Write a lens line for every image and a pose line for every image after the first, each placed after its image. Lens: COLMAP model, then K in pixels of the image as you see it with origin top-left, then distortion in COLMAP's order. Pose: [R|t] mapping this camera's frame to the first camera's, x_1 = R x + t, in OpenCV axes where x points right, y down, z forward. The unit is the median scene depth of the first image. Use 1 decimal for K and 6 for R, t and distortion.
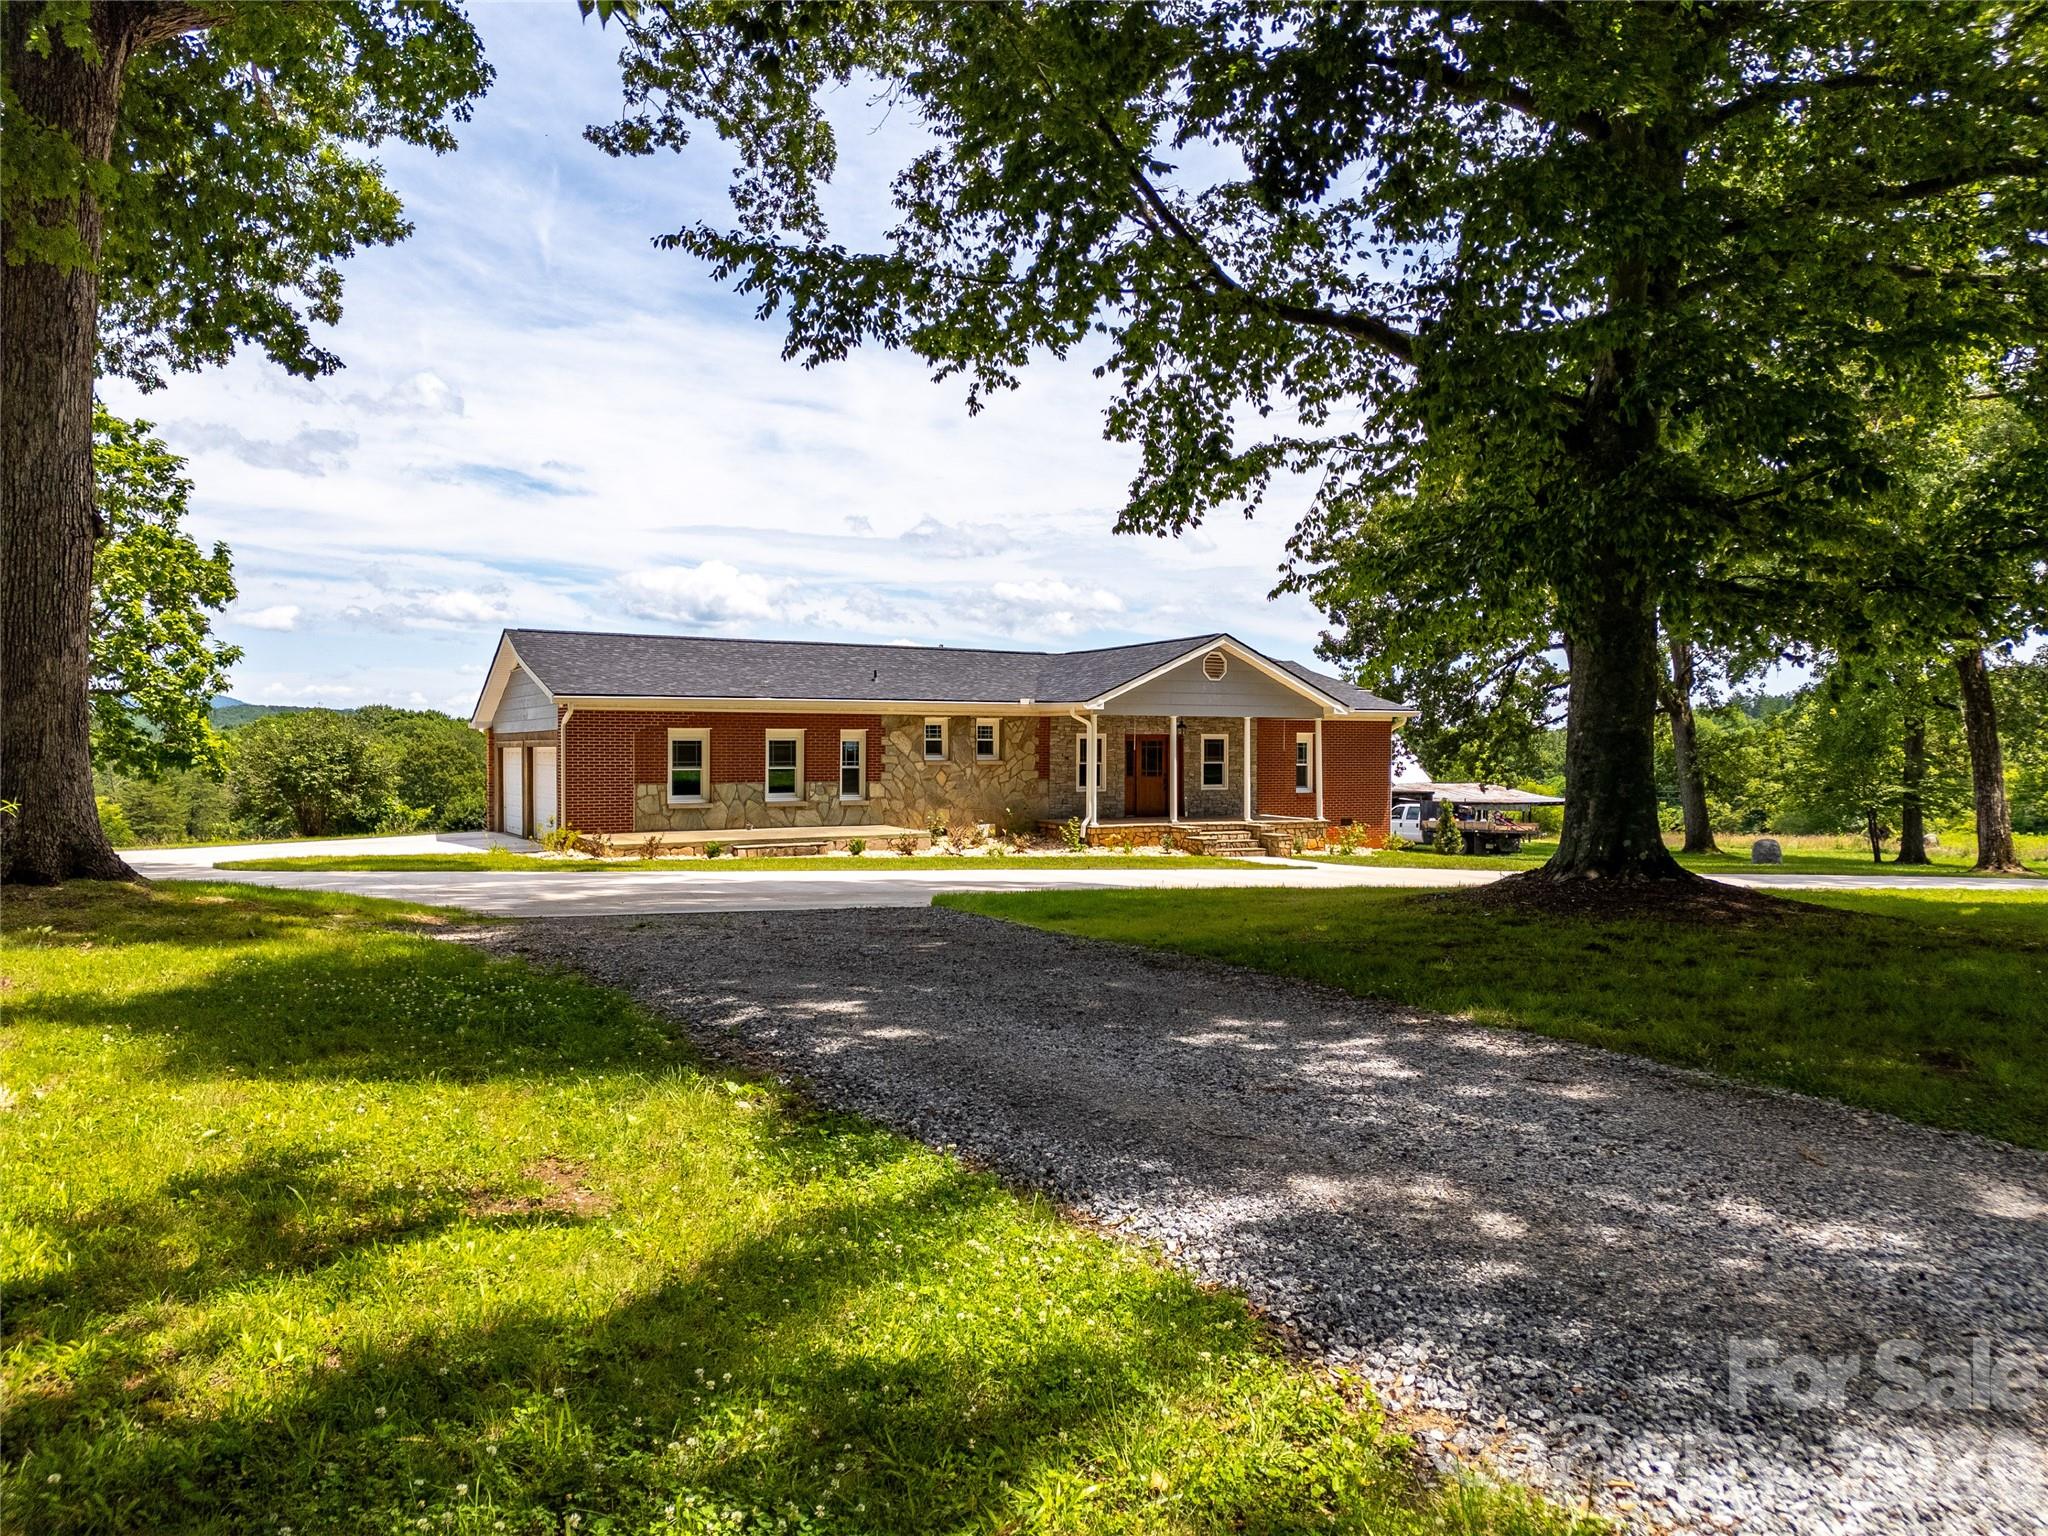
lens RADIAL K [[1535.1, 0, 1022.6], [0, 1535.1, 766.0], [0, 0, 1]] dist [-0.006879, -0.001901]
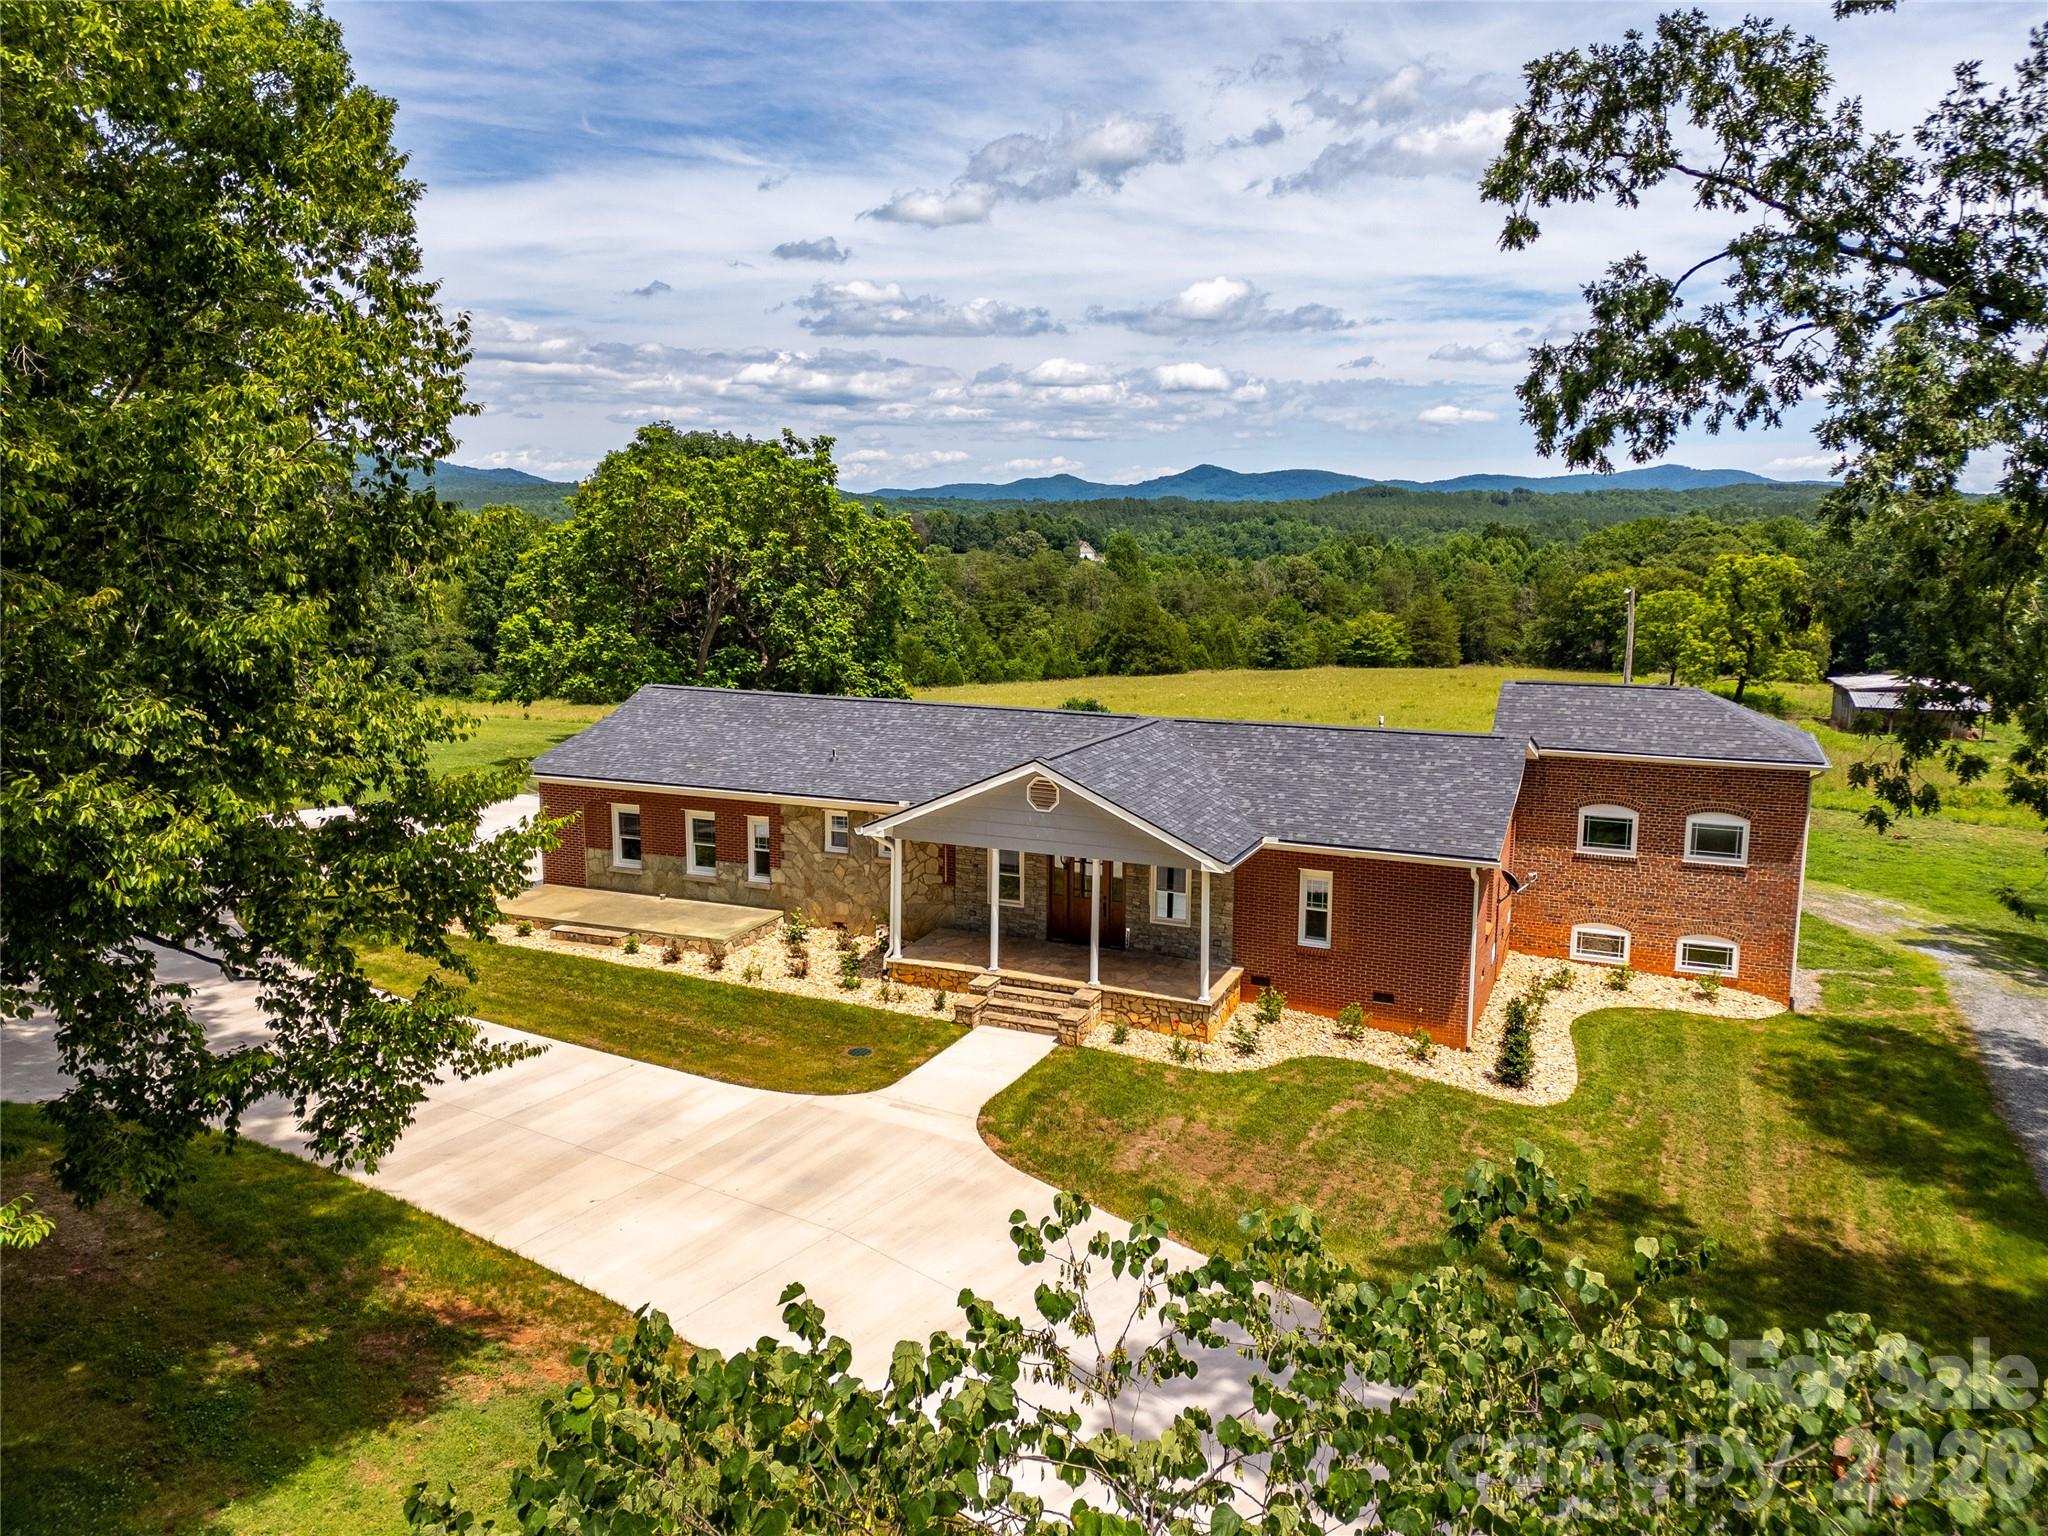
lens RADIAL K [[1535.1, 0, 1022.8], [0, 1535.1, 772.8], [0, 0, 1]] dist [-0.006879, -0.001901]
pose [[0.625204, 0.129561, -0.769633, 0.778994], [-0.009511, 0.987316, 0.158480, -0.214460], [0.780404, -0.091762, 0.618506, 0.502873]]
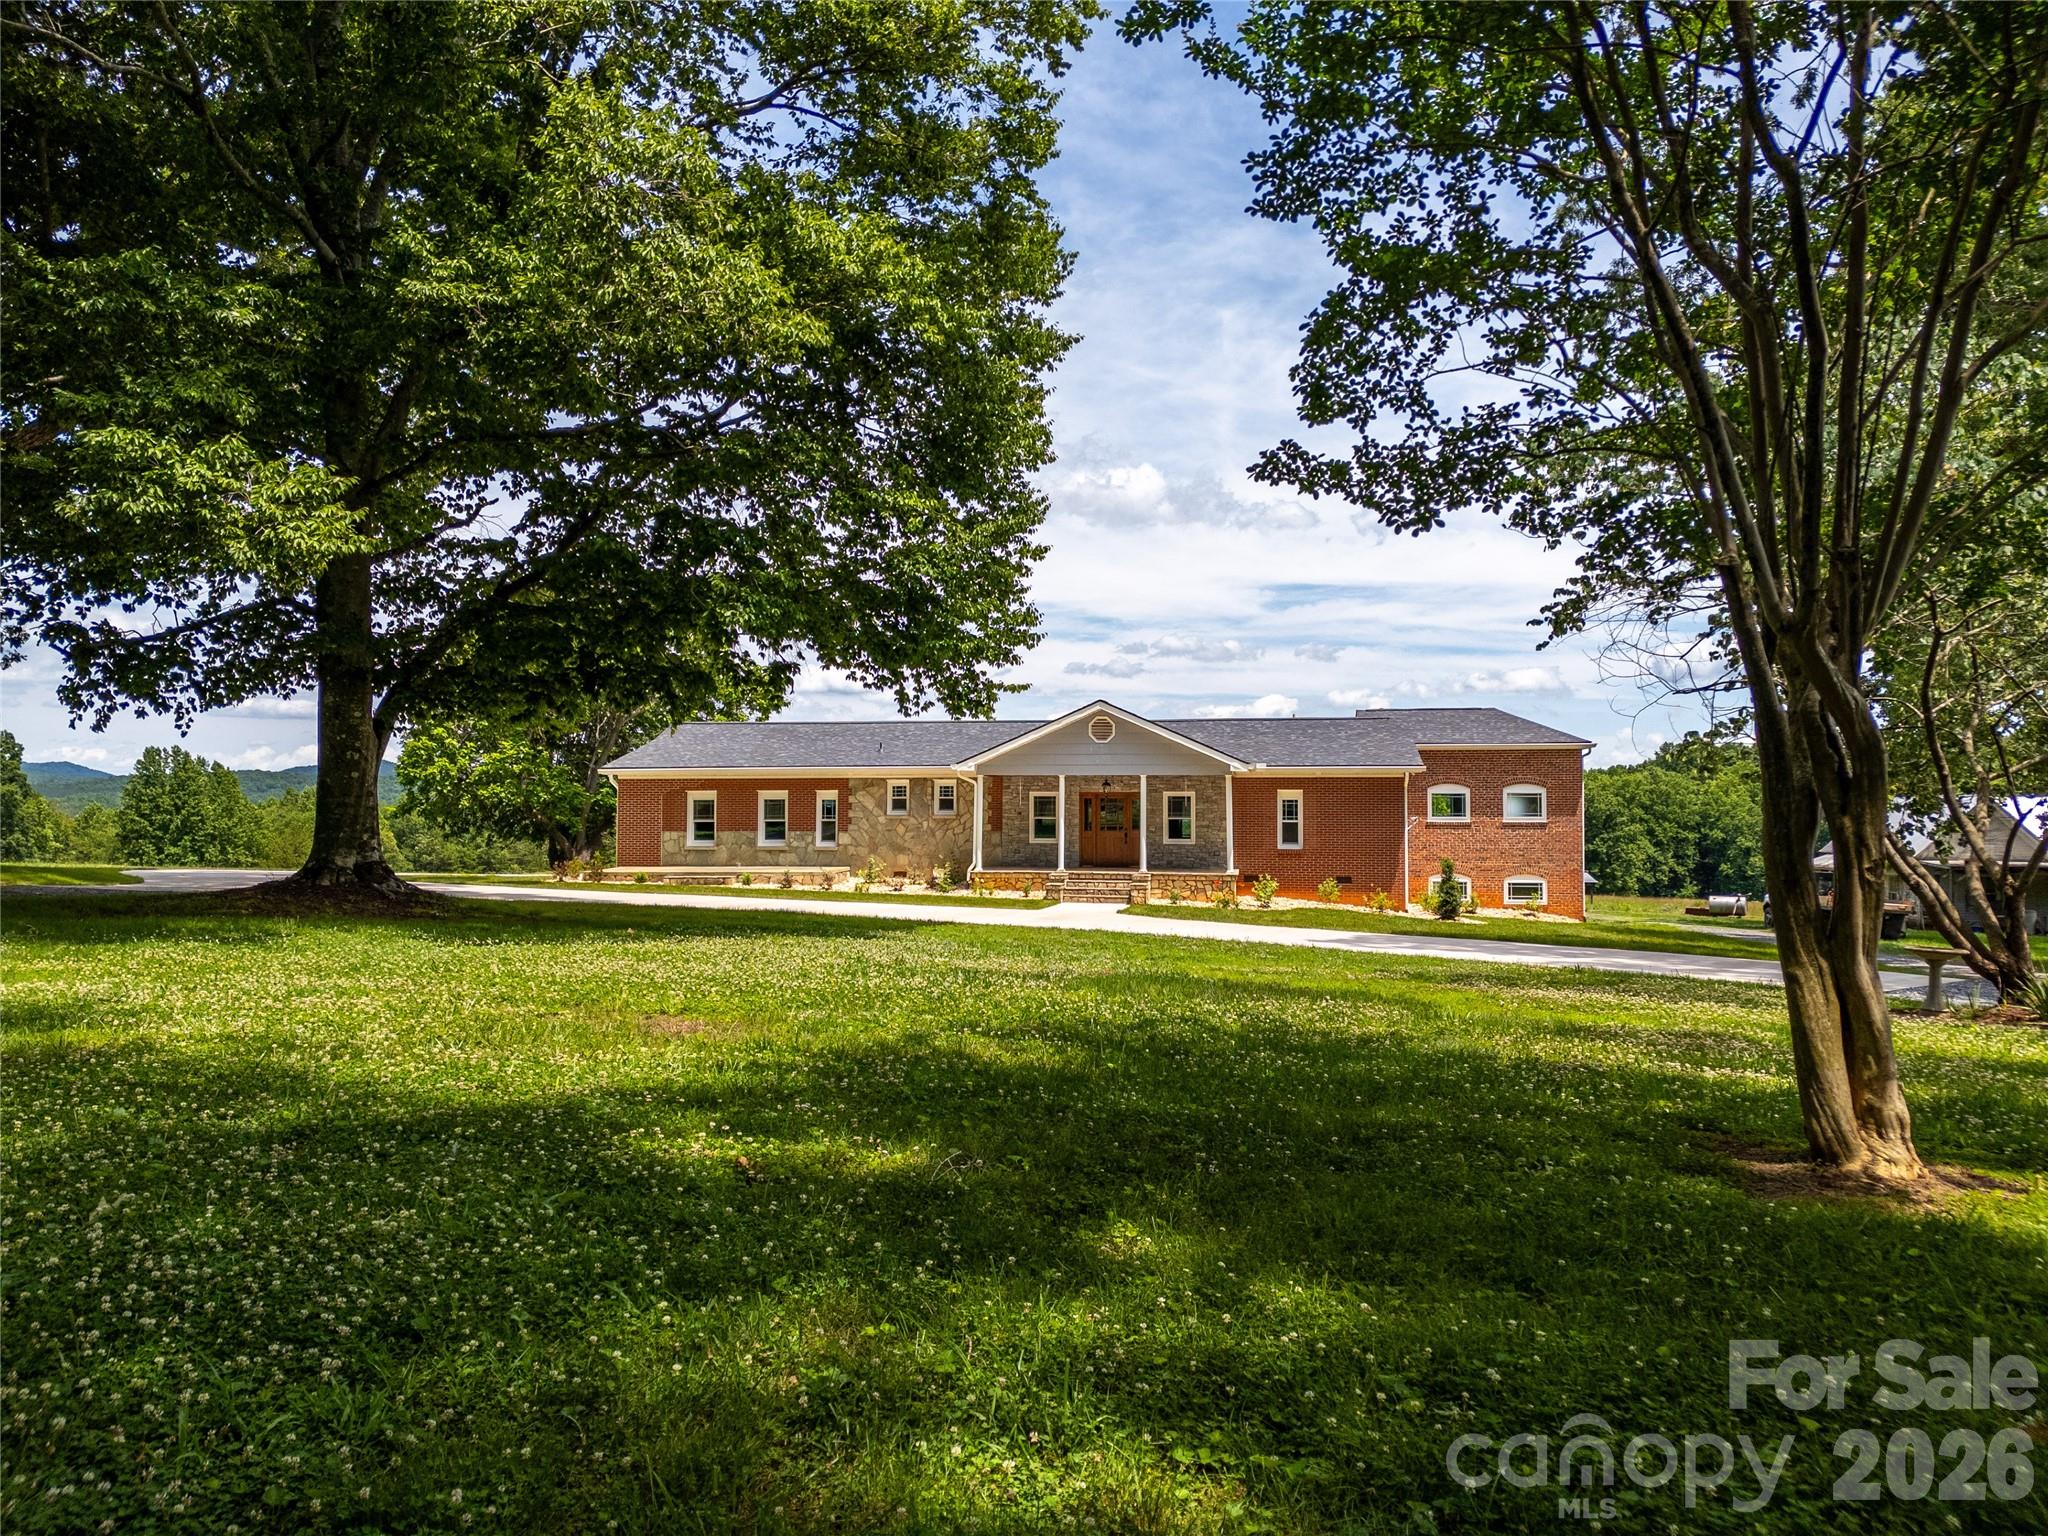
lens RADIAL K [[1535.1, 0, 1026.9], [0, 1535.1, 766.0], [0, 0, 1]] dist [-0.006879, -0.001901]
pose [[0.796456, -0.019781, -0.604372, 0.780788], [-0.006389, 0.999134, -0.041122, 0.007083], [0.604662, 0.036613, 0.795640, 0.090041]]
